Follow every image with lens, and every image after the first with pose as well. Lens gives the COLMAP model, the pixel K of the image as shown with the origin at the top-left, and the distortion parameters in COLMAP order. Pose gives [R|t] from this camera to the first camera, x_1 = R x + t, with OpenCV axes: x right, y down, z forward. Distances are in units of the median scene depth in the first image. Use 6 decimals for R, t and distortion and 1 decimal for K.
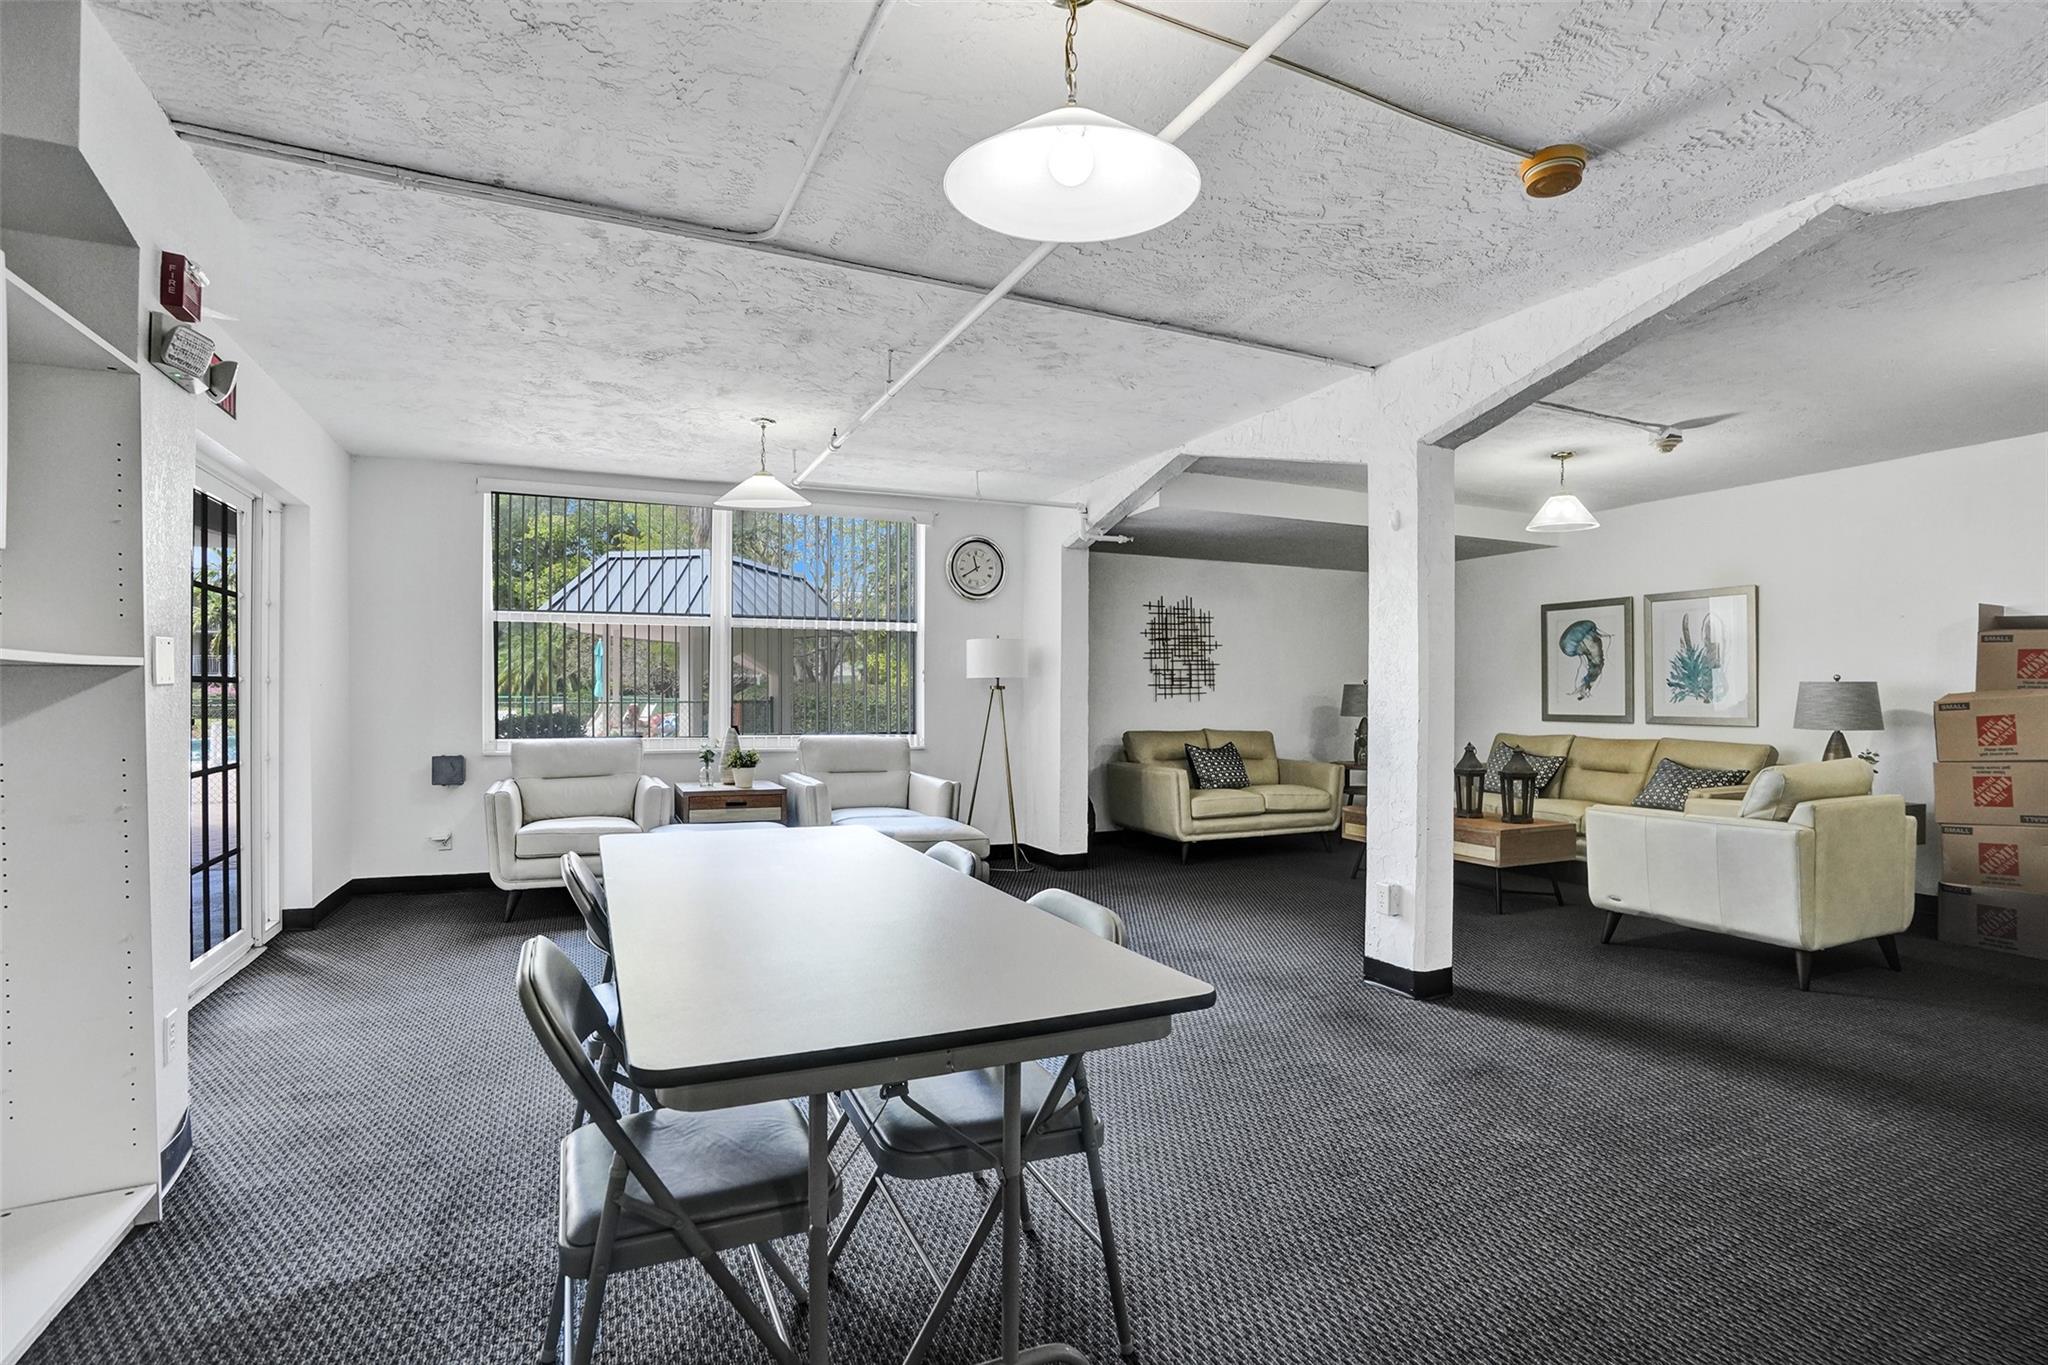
lens RADIAL K [[995.2, 0, 1027.4], [0, 995.2, 694.2], [0, 0, 1]] dist [-0.006418, -0.000208]
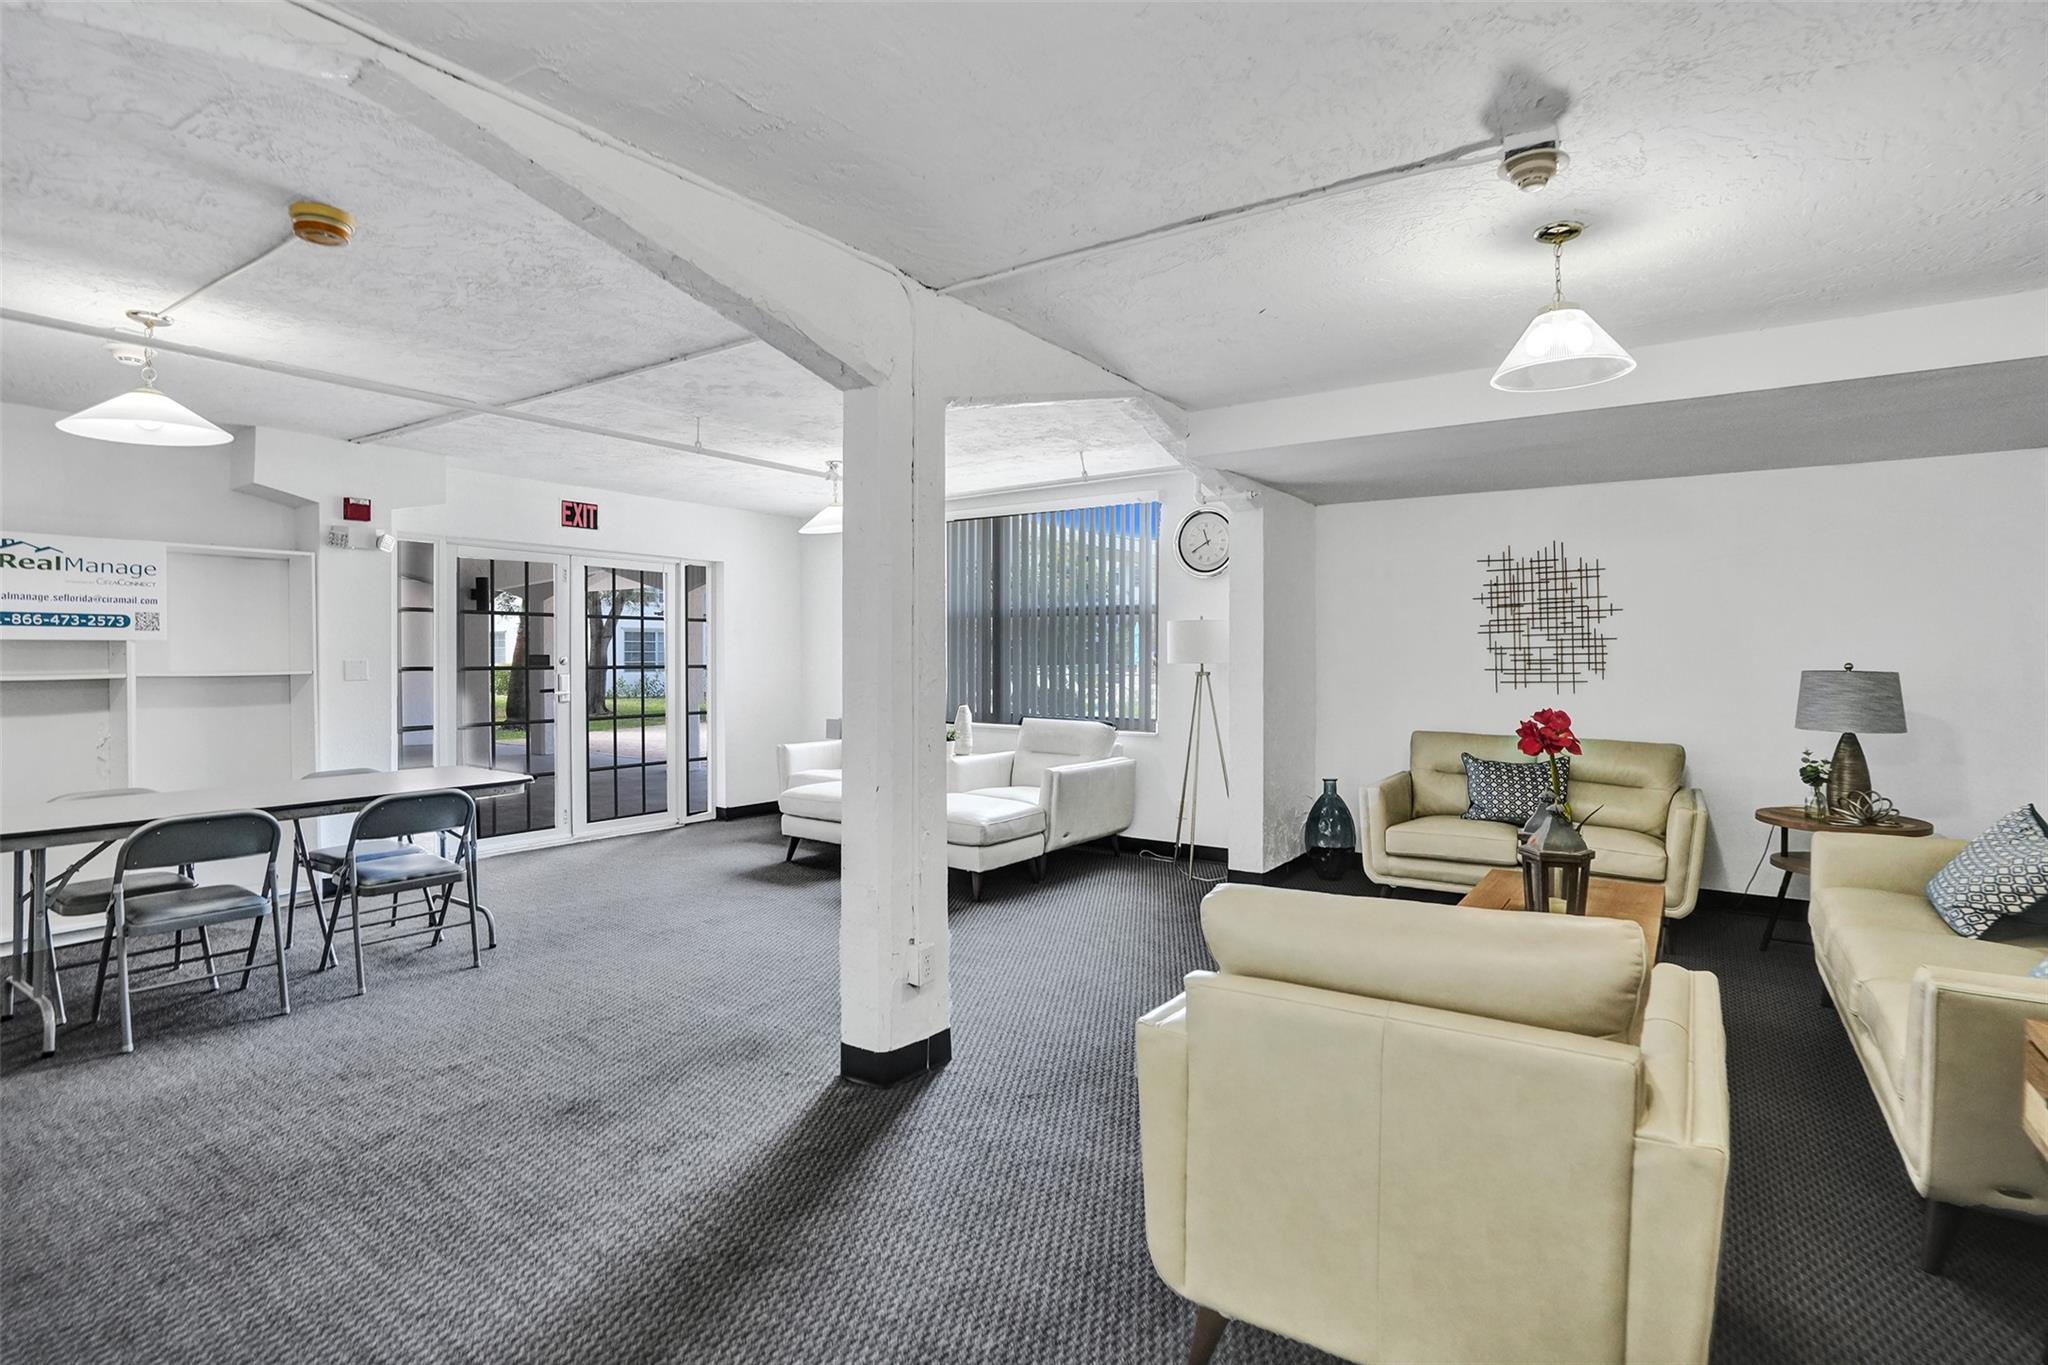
lens RADIAL K [[995.2, 0, 1027.3], [0, 995.2, 674.3], [0, 0, 1]] dist [-0.006418, -0.000208]
pose [[0.514861, 0.012803, -0.857178, 0.569125], [-0.000212, 0.999890, 0.014807, -0.016313], [0.857274, -0.007442, 0.514807, 0.336489]]
